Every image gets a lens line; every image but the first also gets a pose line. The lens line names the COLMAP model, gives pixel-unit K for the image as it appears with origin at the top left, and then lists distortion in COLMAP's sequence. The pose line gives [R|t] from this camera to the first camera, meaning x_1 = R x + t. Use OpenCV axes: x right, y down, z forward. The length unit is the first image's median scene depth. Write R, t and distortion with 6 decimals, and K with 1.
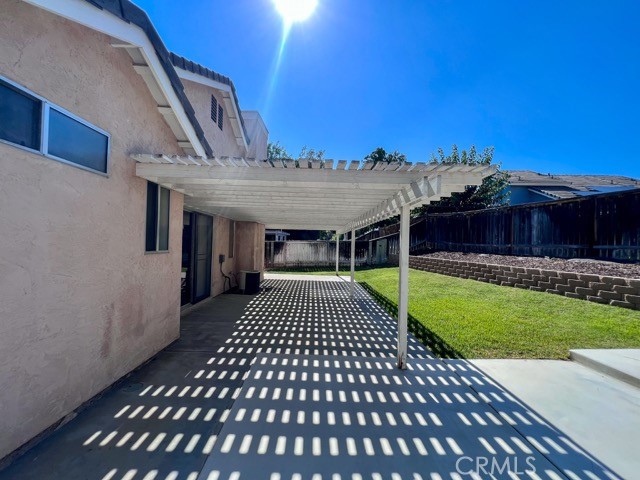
lens RADIAL K [[255.7, 0, 319.0], [0, 255.7, 241.8], [0, 0, 1]] dist [-0.001303, 0.000195]
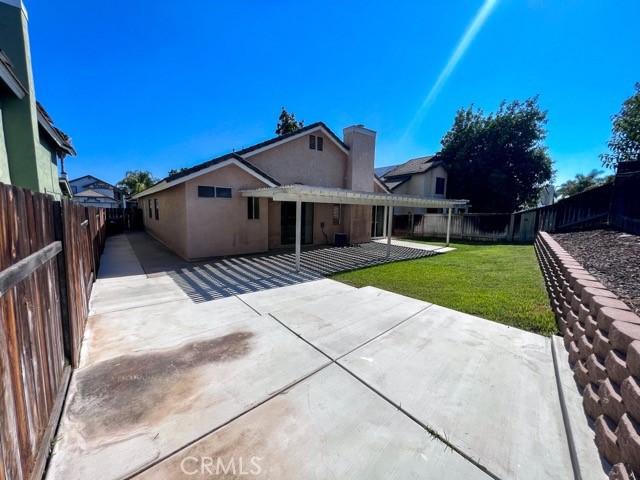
lens RADIAL K [[255.7, 0, 320.3], [0, 255.7, 240.7], [0, 0, 1]] dist [-0.001303, 0.000195]
pose [[0.611322, 0.088204, -0.786451, 1.055348], [0.000001, 0.993769, 0.111456, -0.022069], [0.791382, -0.068136, 0.607513, -0.105157]]
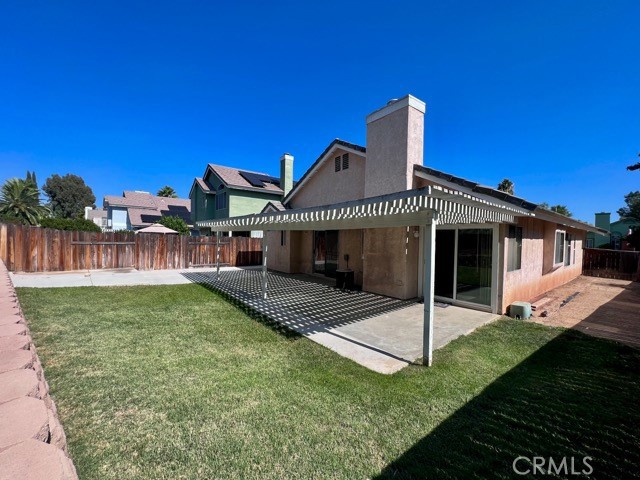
lens RADIAL K [[255.7, 0, 321.2], [0, 255.7, 240.1], [0, 0, 1]] dist [-0.001303, 0.000195]
pose [[-0.791314, -0.030156, -0.610666, 0.618456], [-0.028280, 0.999519, -0.012712, -0.008195], [0.610755, 0.007210, -0.791786, 2.105365]]
